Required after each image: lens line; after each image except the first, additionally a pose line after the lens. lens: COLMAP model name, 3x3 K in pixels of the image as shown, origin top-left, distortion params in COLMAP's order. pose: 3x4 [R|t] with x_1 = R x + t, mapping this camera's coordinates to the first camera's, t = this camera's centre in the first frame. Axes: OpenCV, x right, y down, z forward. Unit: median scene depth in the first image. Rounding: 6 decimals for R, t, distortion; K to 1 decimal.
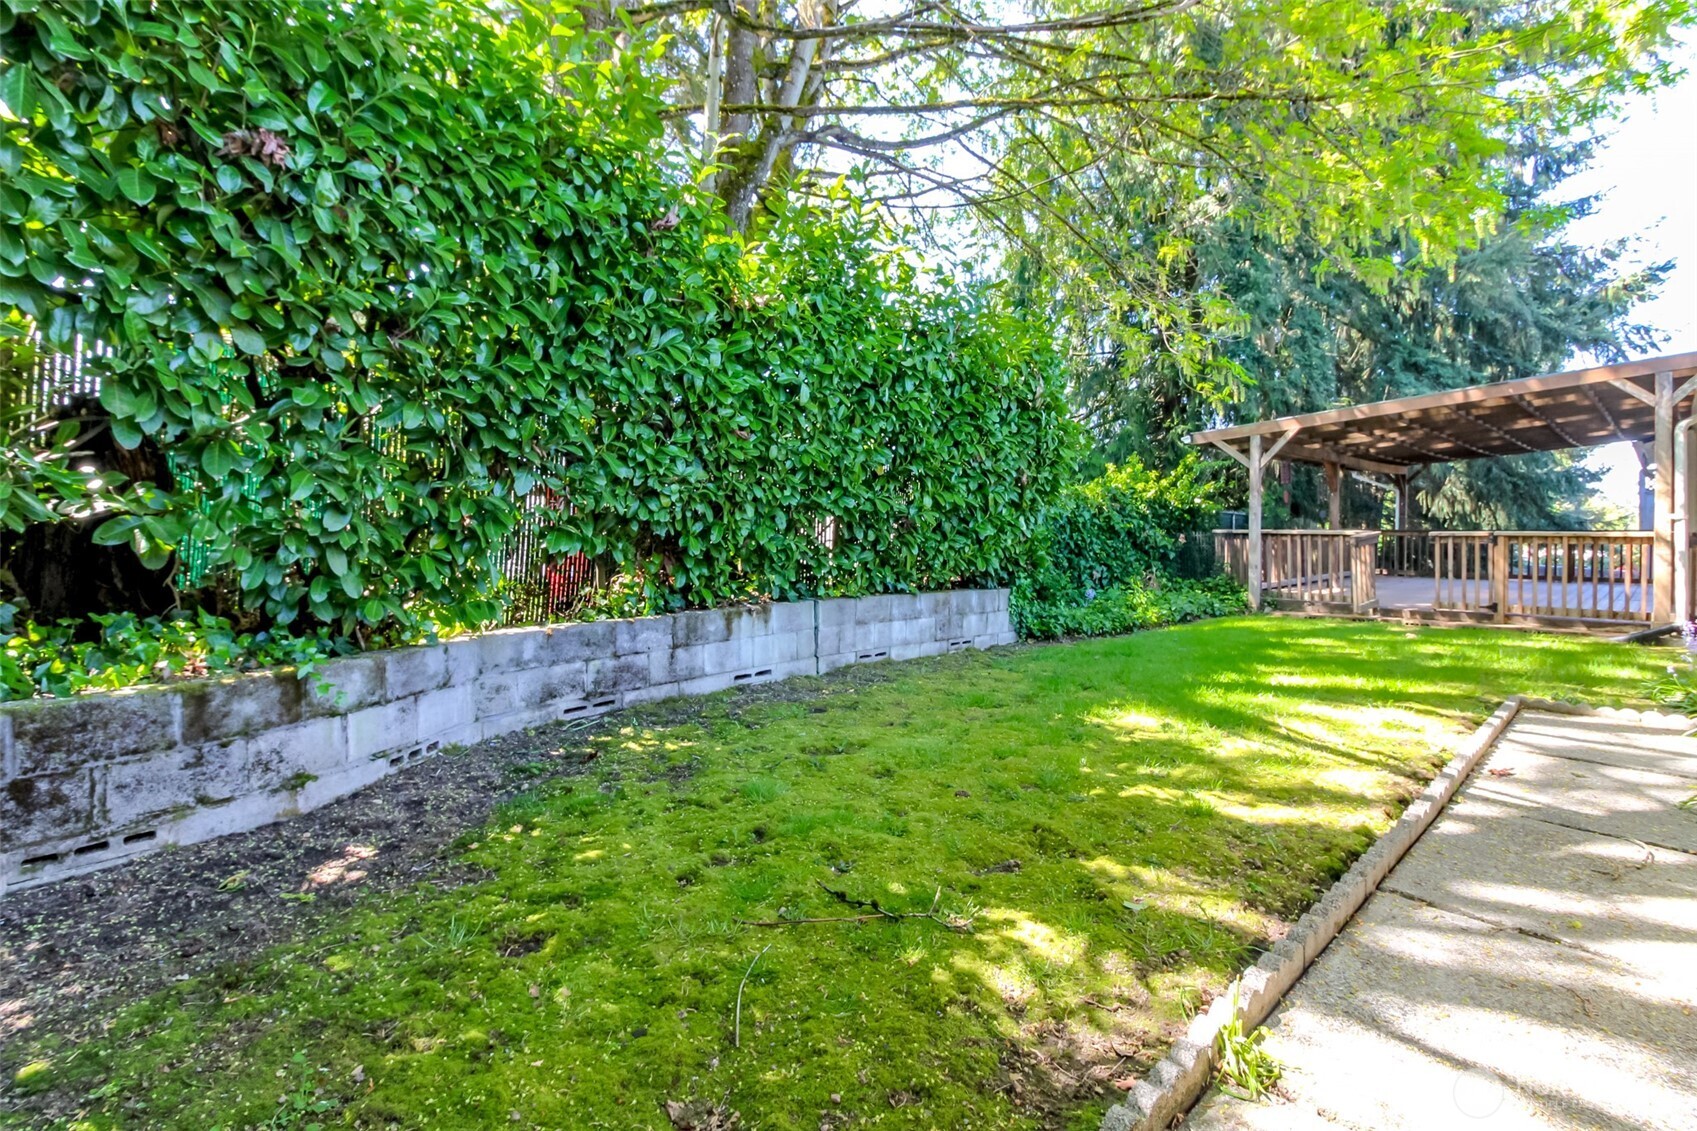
lens RADIAL K [[789.3, 0, 822.9], [0, 789.3, 531.9], [0, 0, 1]] dist [0.000505, -0.000992]
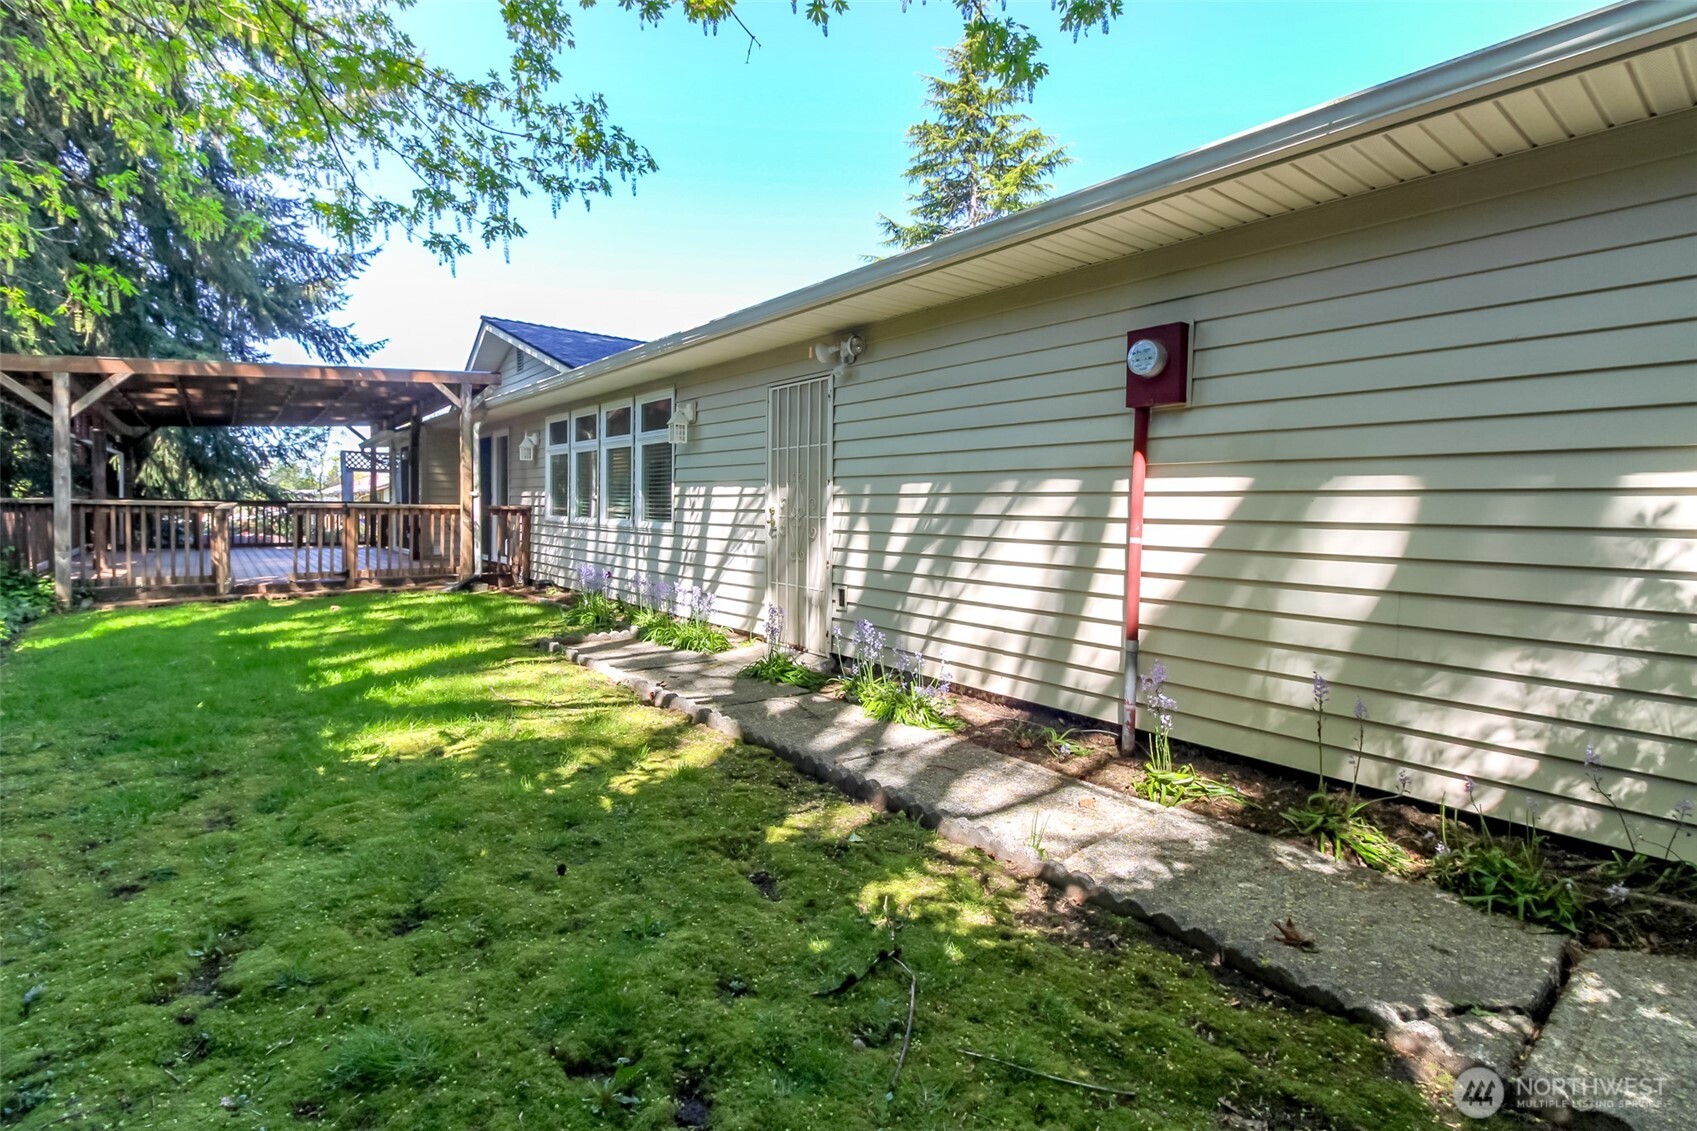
lens RADIAL K [[800.0, 0, 844.0], [0, 800.0, 502.9], [0, 0, 1]] dist [0.003599, -0.001163]
pose [[0.032626, 0.004416, 0.999458, -0.194388], [-0.009690, 0.999945, -0.004102, -0.003125], [-0.999421, -0.009551, 0.032667, 0.245413]]
